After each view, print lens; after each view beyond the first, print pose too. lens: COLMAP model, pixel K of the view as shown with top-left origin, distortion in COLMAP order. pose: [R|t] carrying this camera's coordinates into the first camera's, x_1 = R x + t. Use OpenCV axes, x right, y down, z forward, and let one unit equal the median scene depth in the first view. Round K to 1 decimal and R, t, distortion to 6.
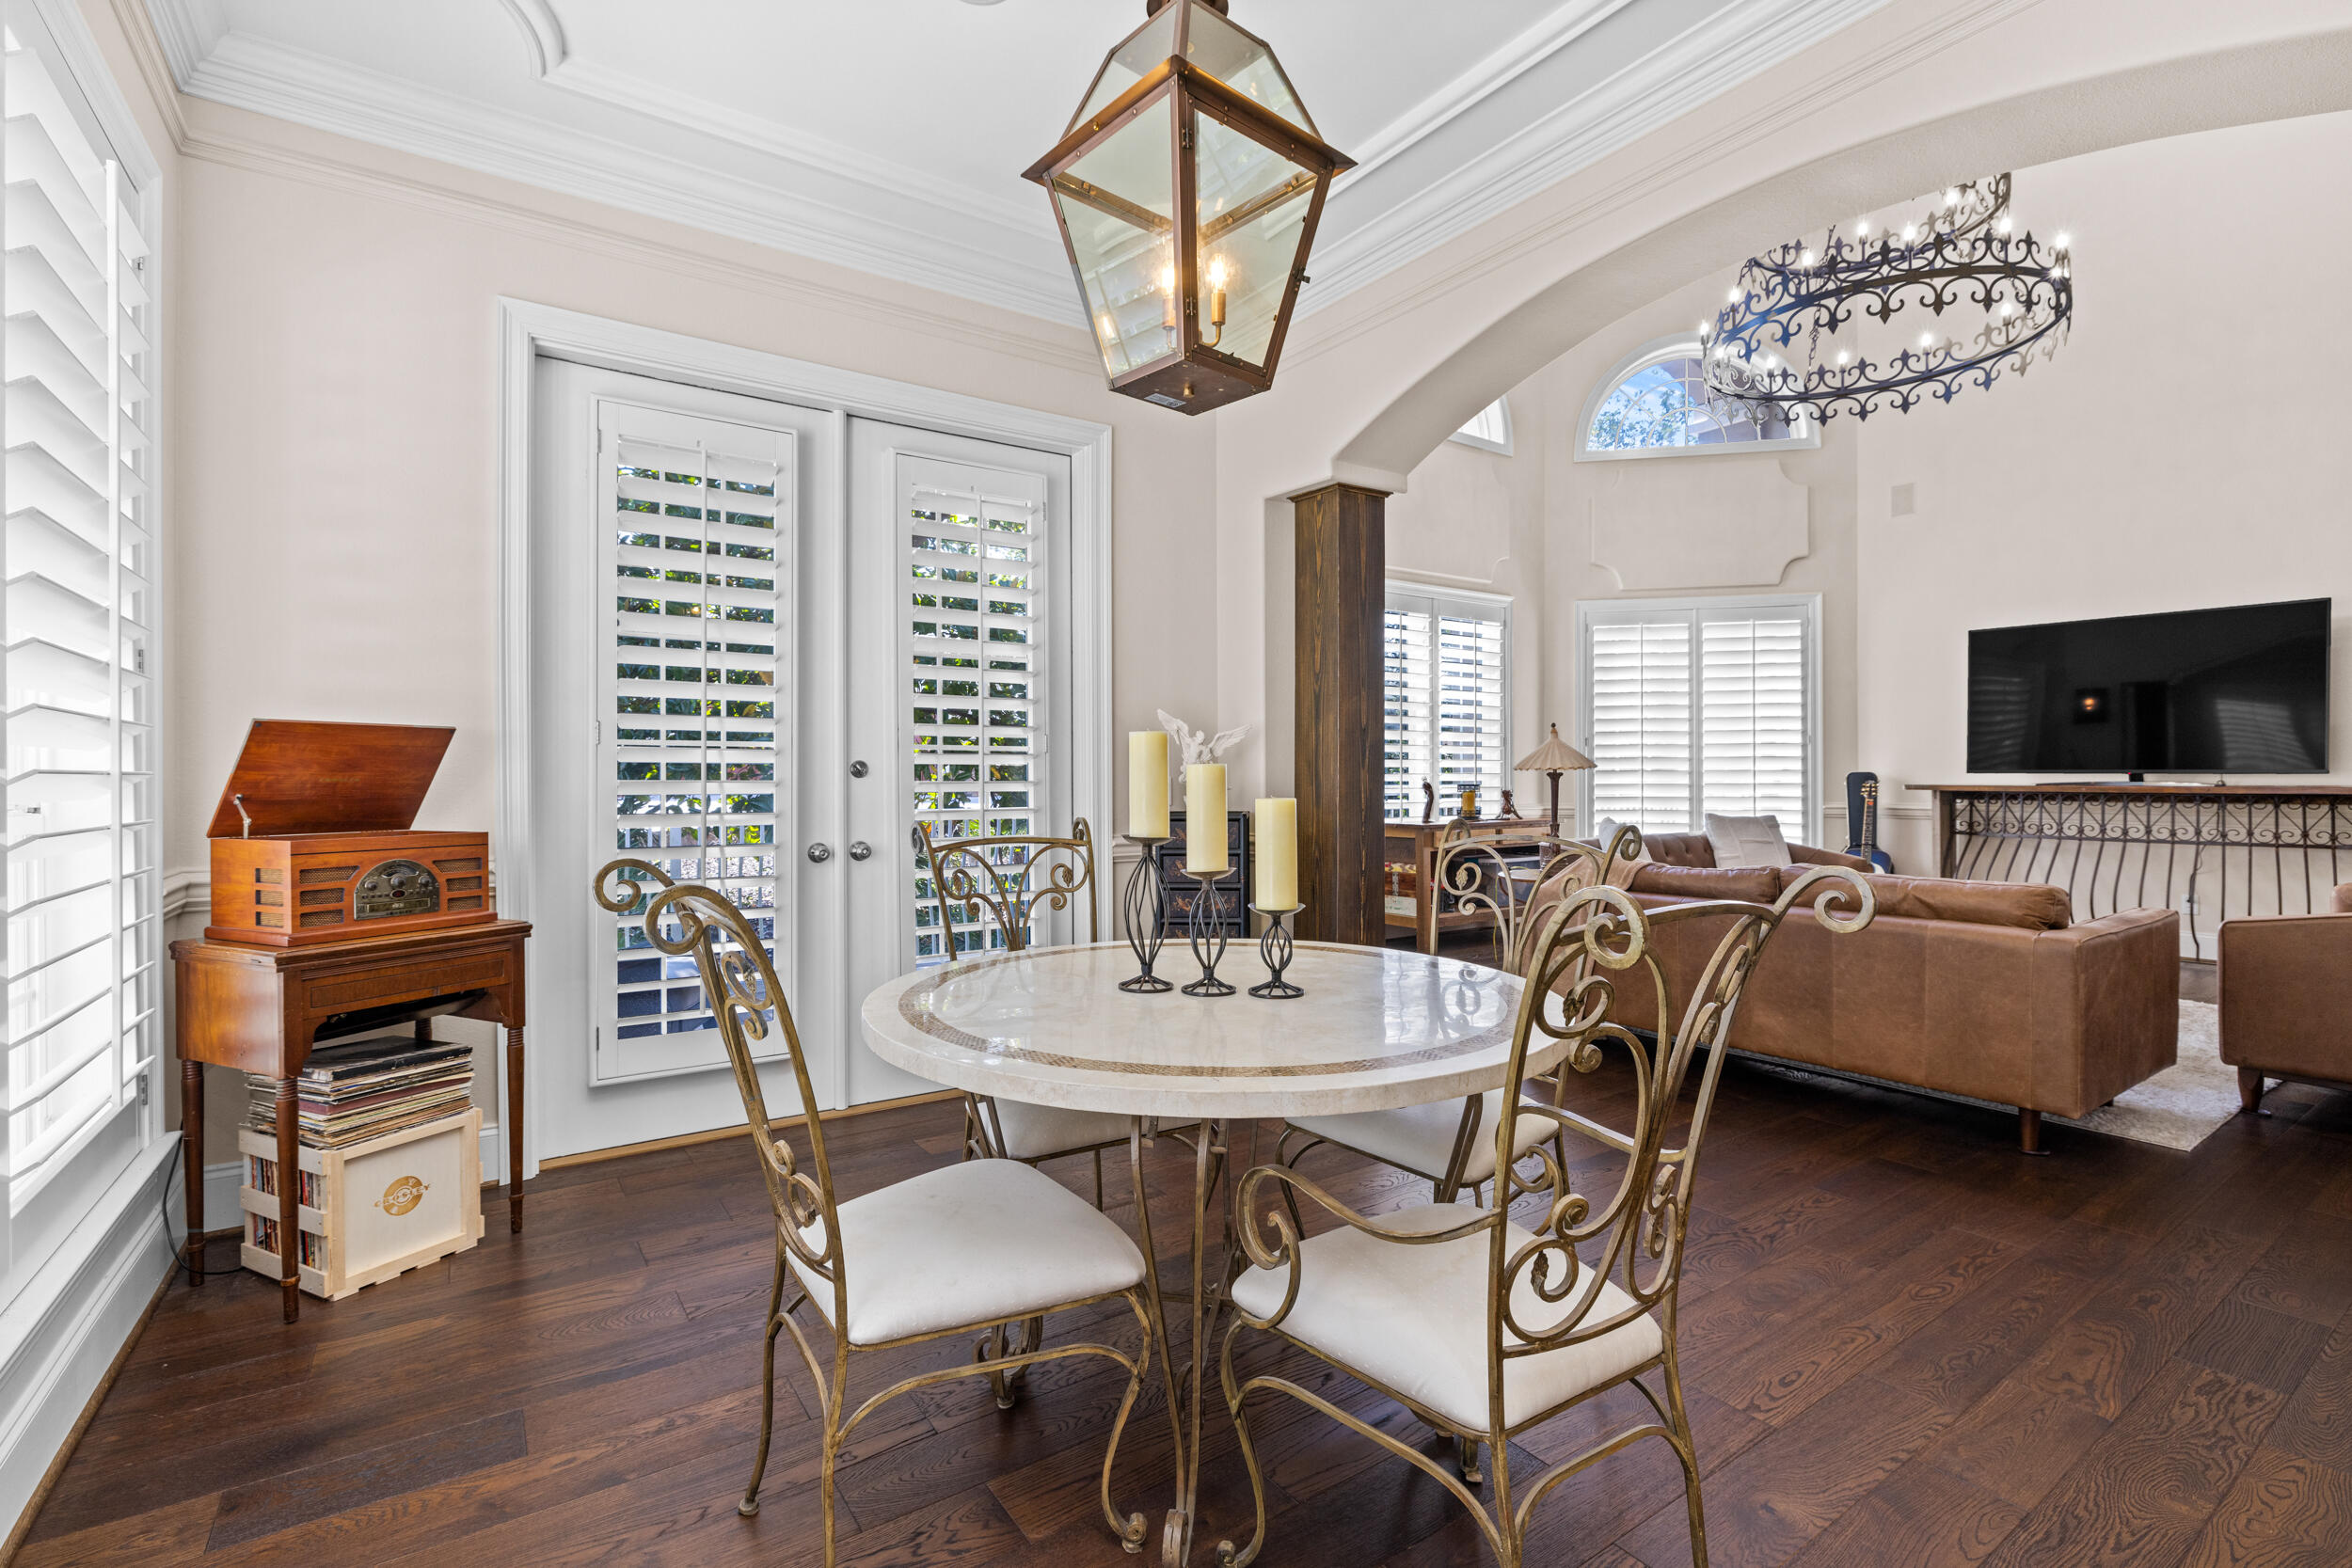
lens RADIAL K [[1059.1, 0, 1175.9], [0, 1059.1, 784.1], [0, 0, 1]] dist [-0.012740, 0.001034]
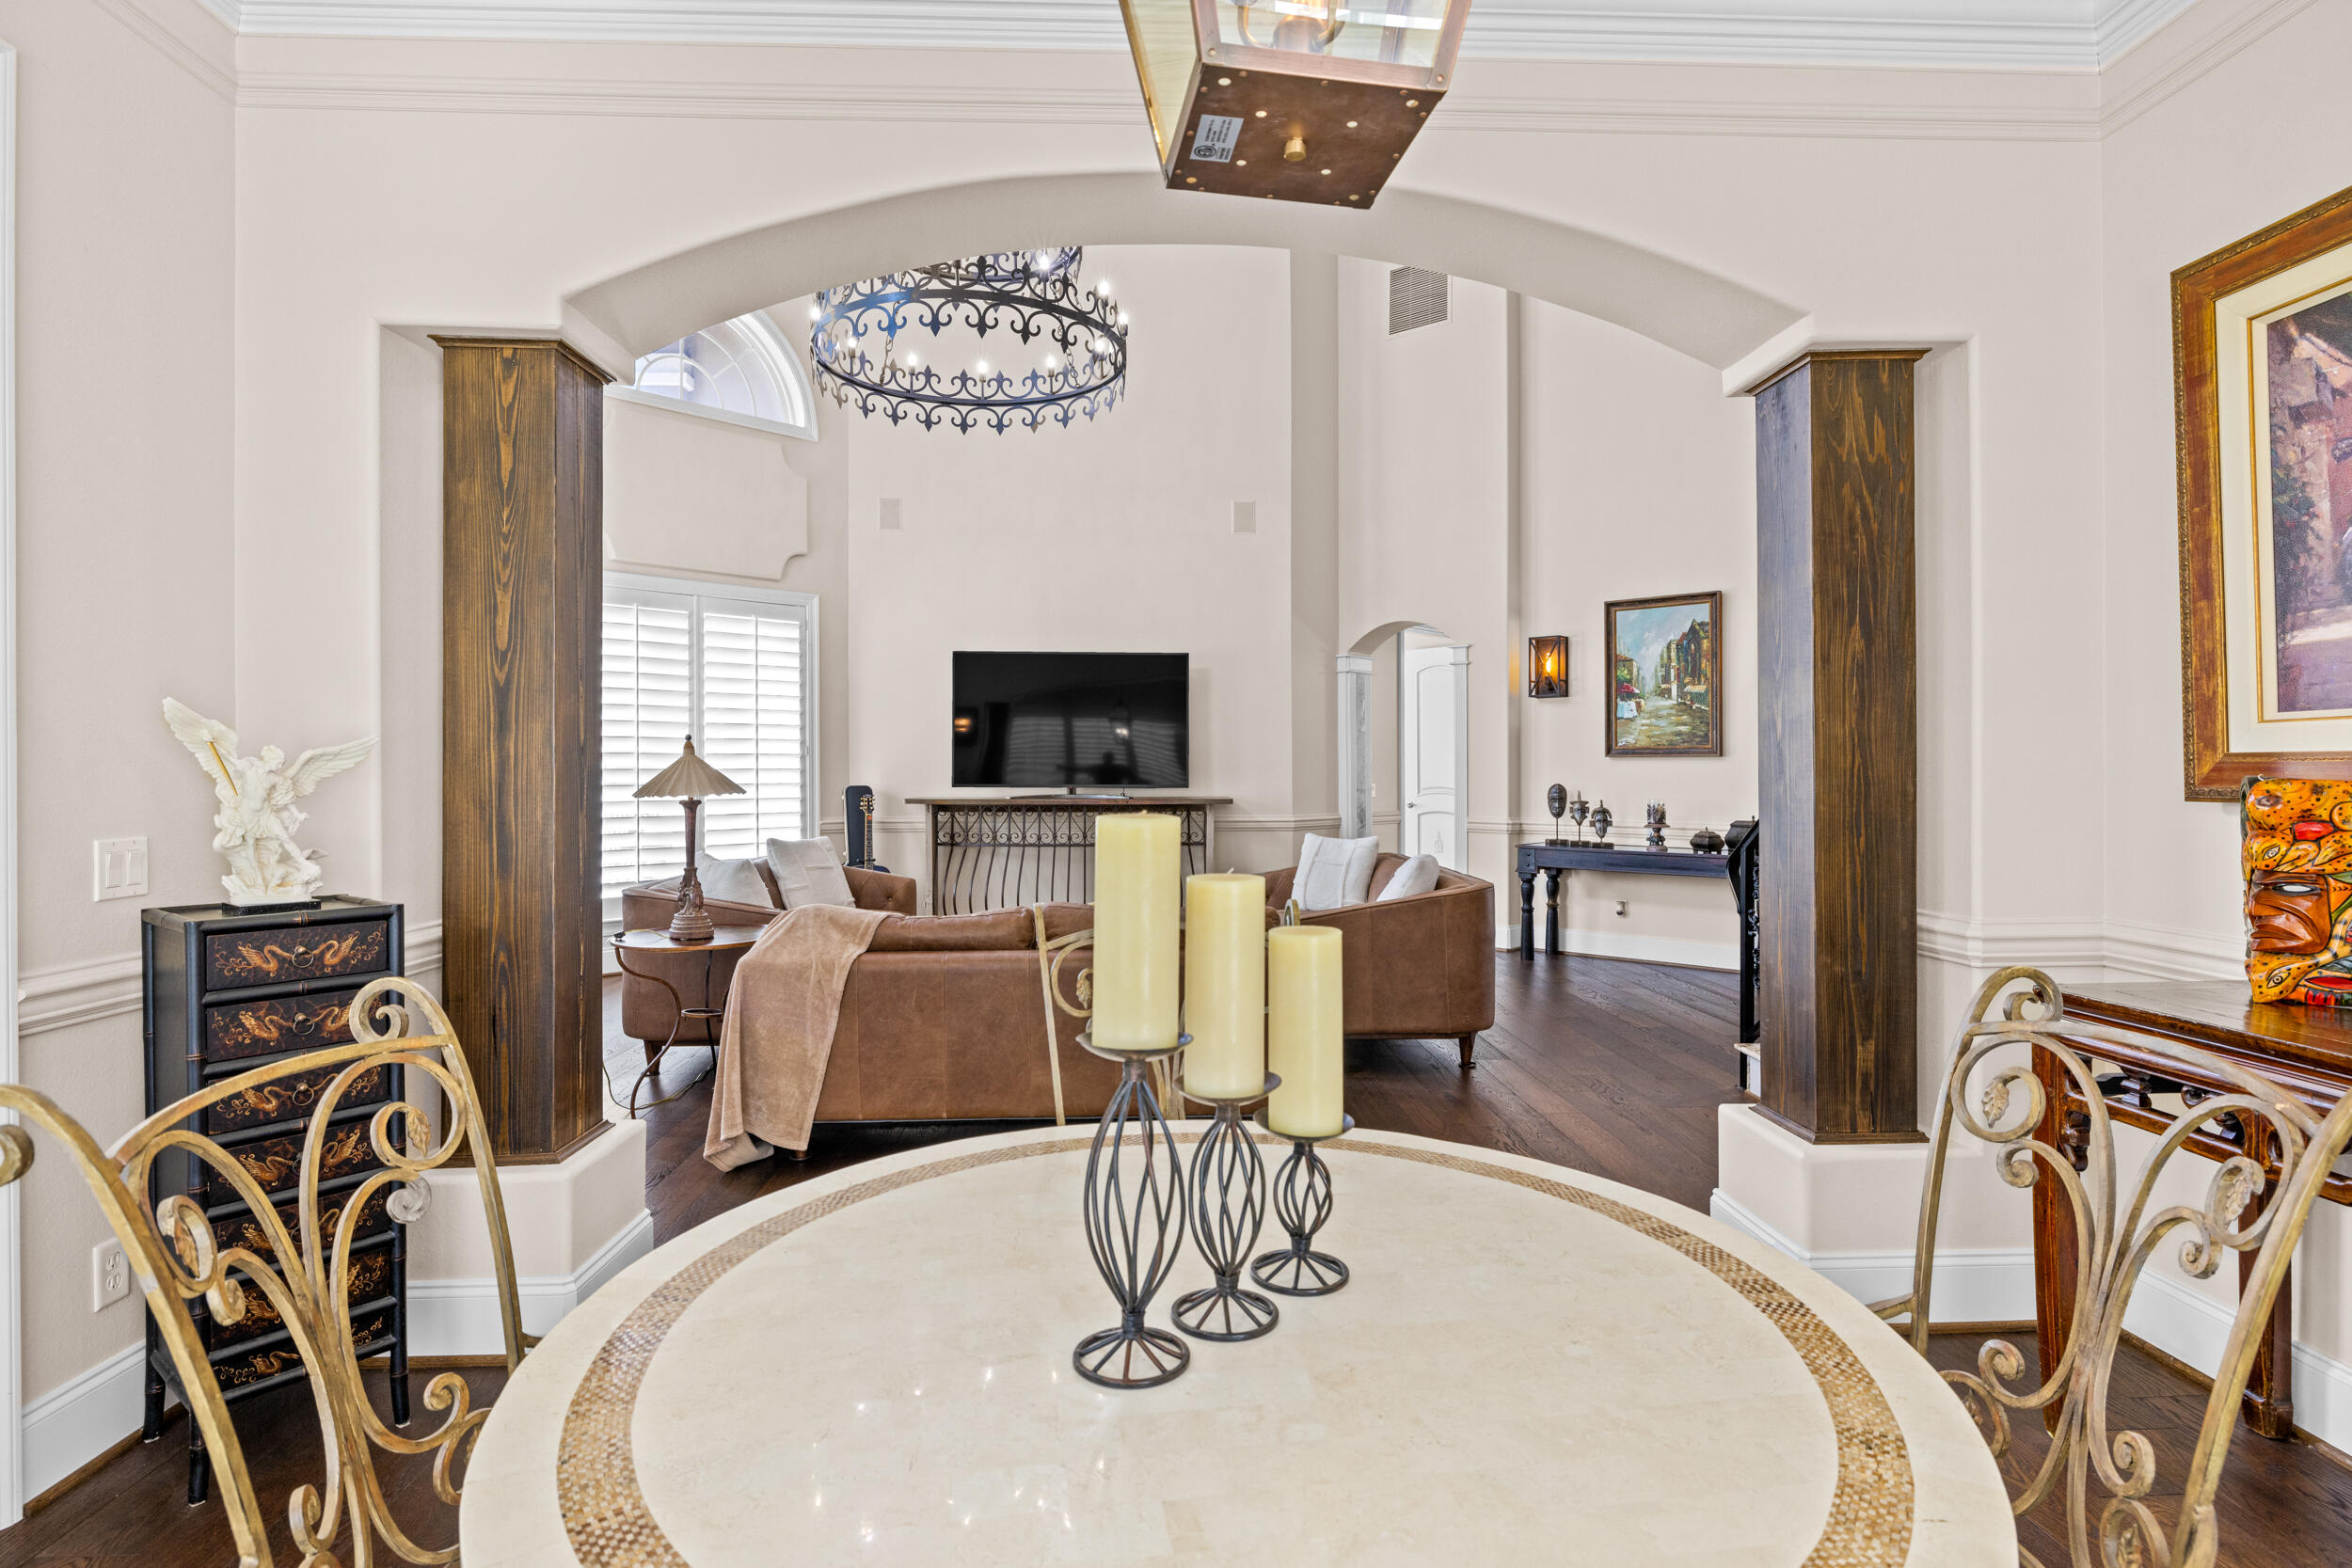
lens RADIAL K [[1178.7, 0, 1174.0], [0, 1178.7, 767.5], [0, 0, 1]] dist [-0.002537, -0.000133]
pose [[0.534534, 0.004764, 0.845134, -0.145993], [0.005935, 0.999938, -0.009390, -0.020959], [-0.845126, 0.010035, 0.534472, 0.224587]]
